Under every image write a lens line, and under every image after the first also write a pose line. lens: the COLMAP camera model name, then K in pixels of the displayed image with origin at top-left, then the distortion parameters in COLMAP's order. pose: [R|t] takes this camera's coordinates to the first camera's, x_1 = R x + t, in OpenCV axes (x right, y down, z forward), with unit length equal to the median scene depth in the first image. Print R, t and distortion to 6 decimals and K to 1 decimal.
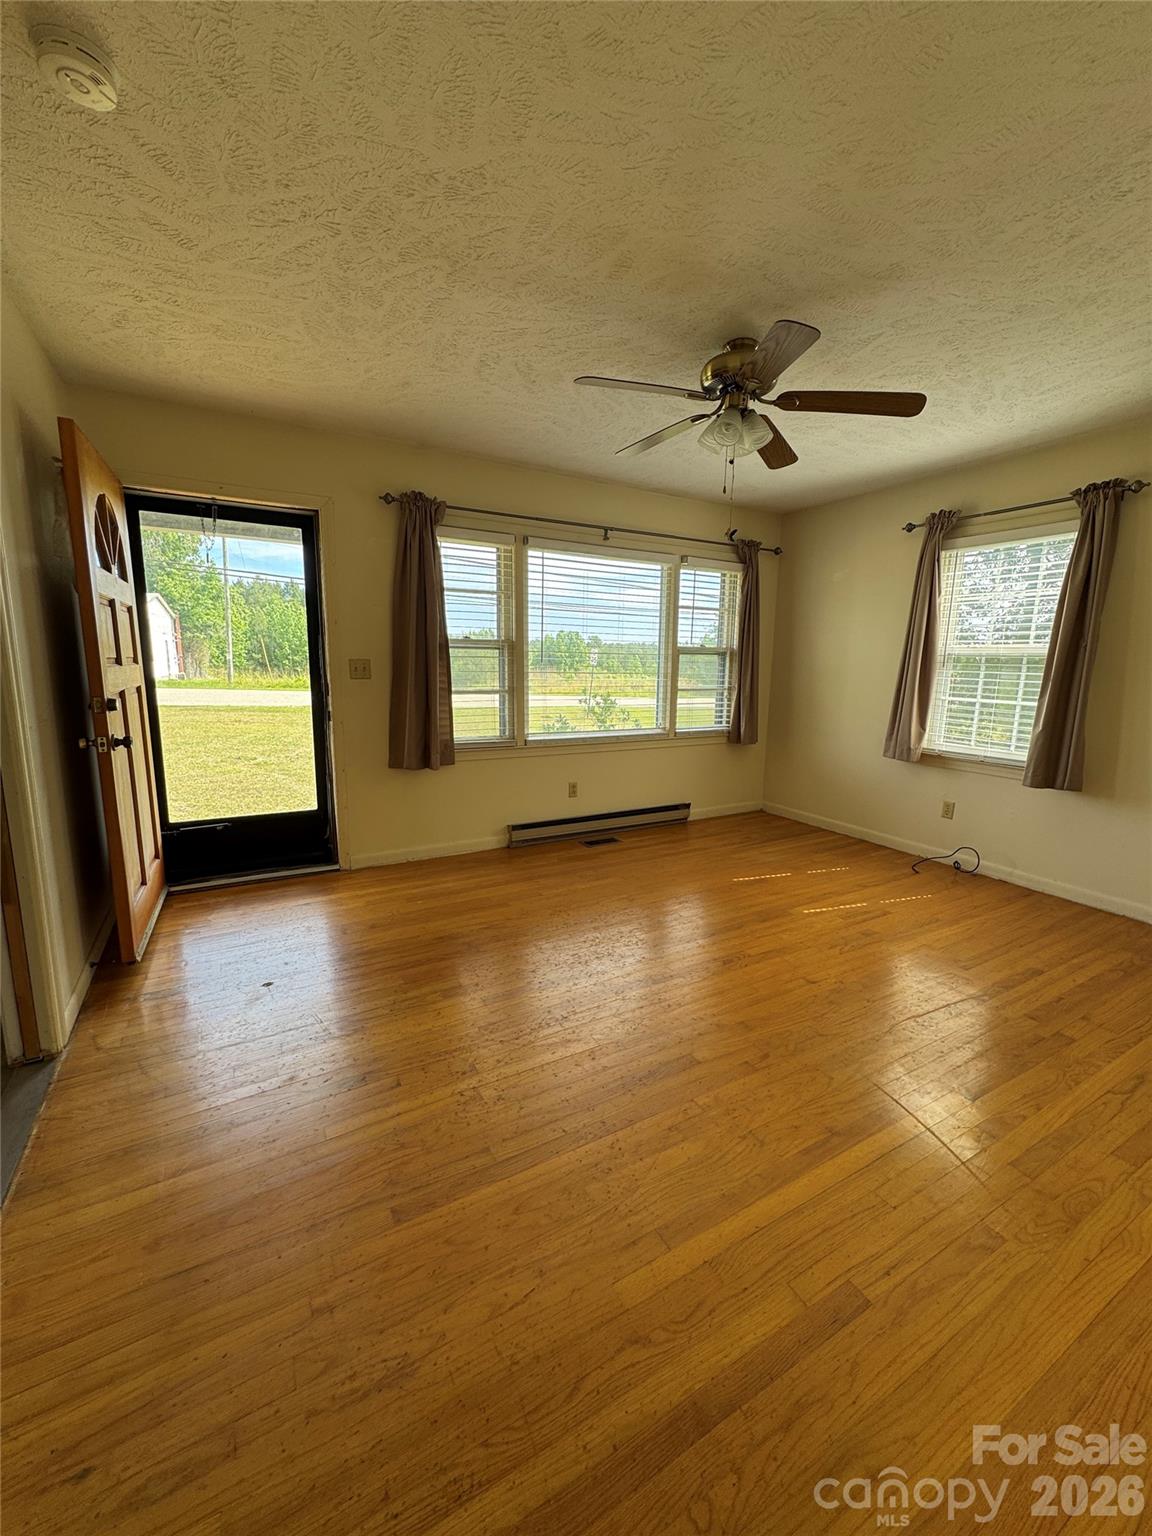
lens RADIAL K [[610.6, 0, 578.4], [0, 610.6, 767.6], [0, 0, 1]] dist [-0.001612, 0.000316]
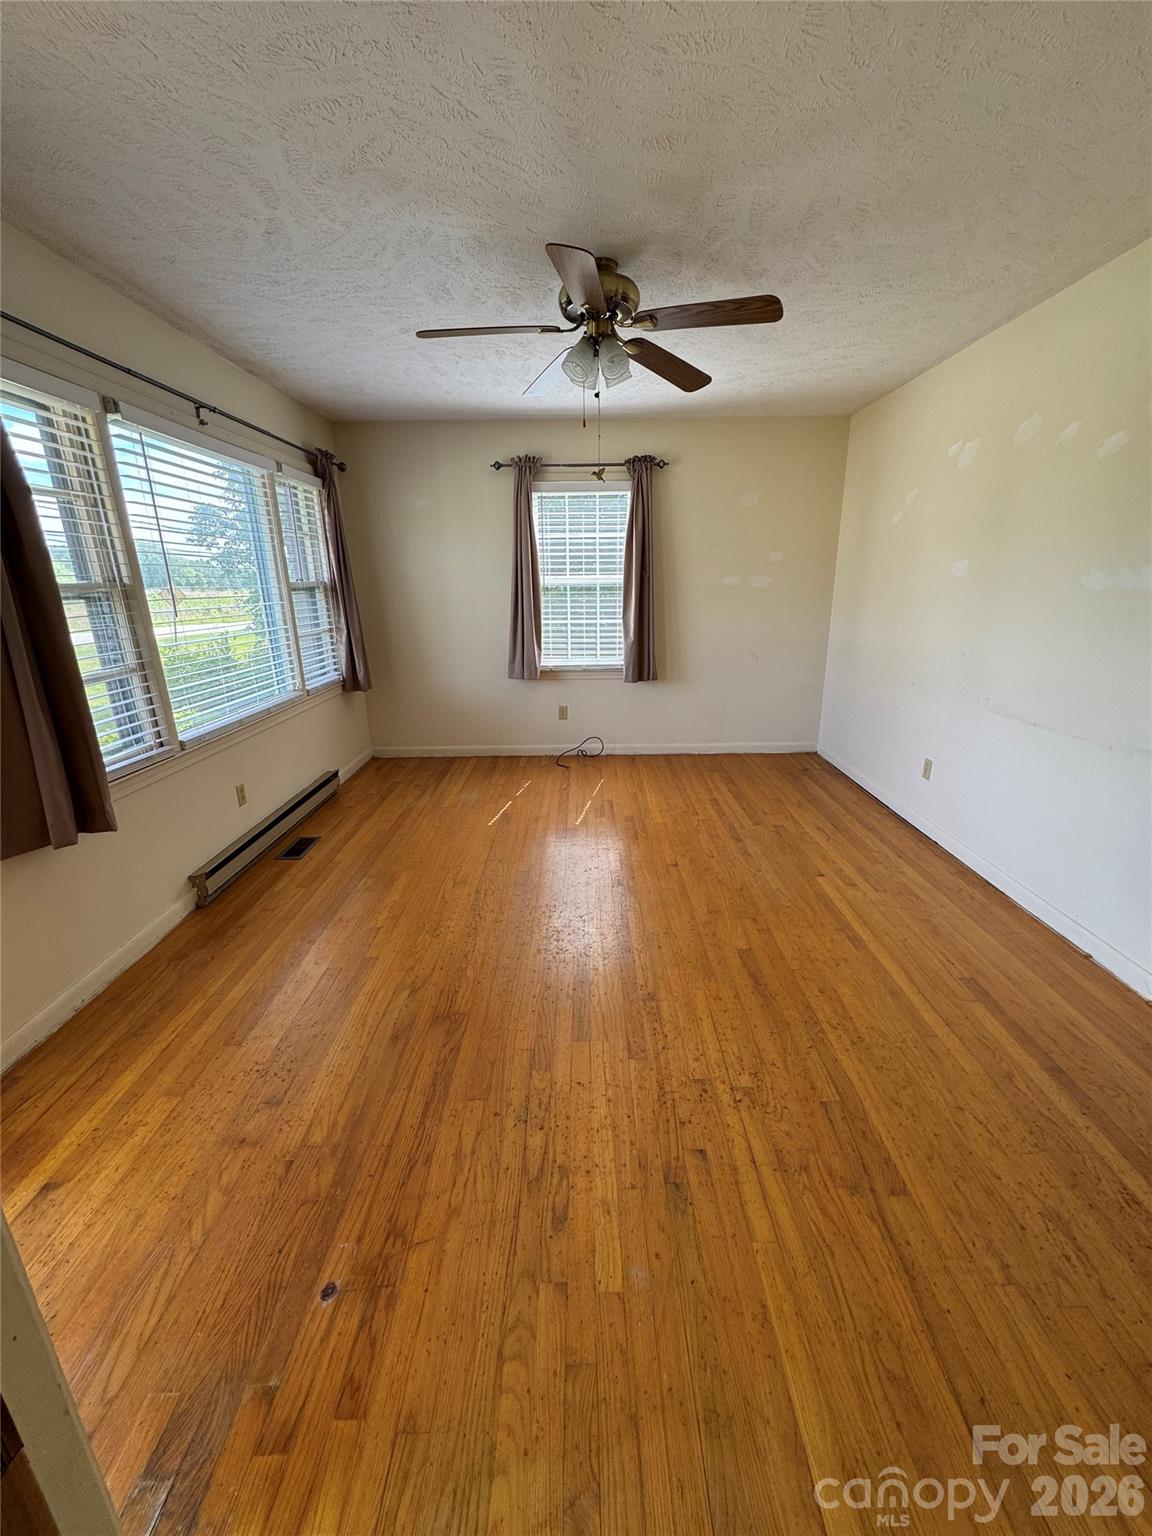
lens RADIAL K [[610.6, 0, 578.4], [0, 610.6, 767.6], [0, 0, 1]] dist [-0.001612, 0.000316]
pose [[0.492923, -0.278863, 0.824174, -0.452907], [0.170653, 0.959834, 0.222701, -0.098552], [-0.853173, 0.030873, 0.520713, 0.340849]]
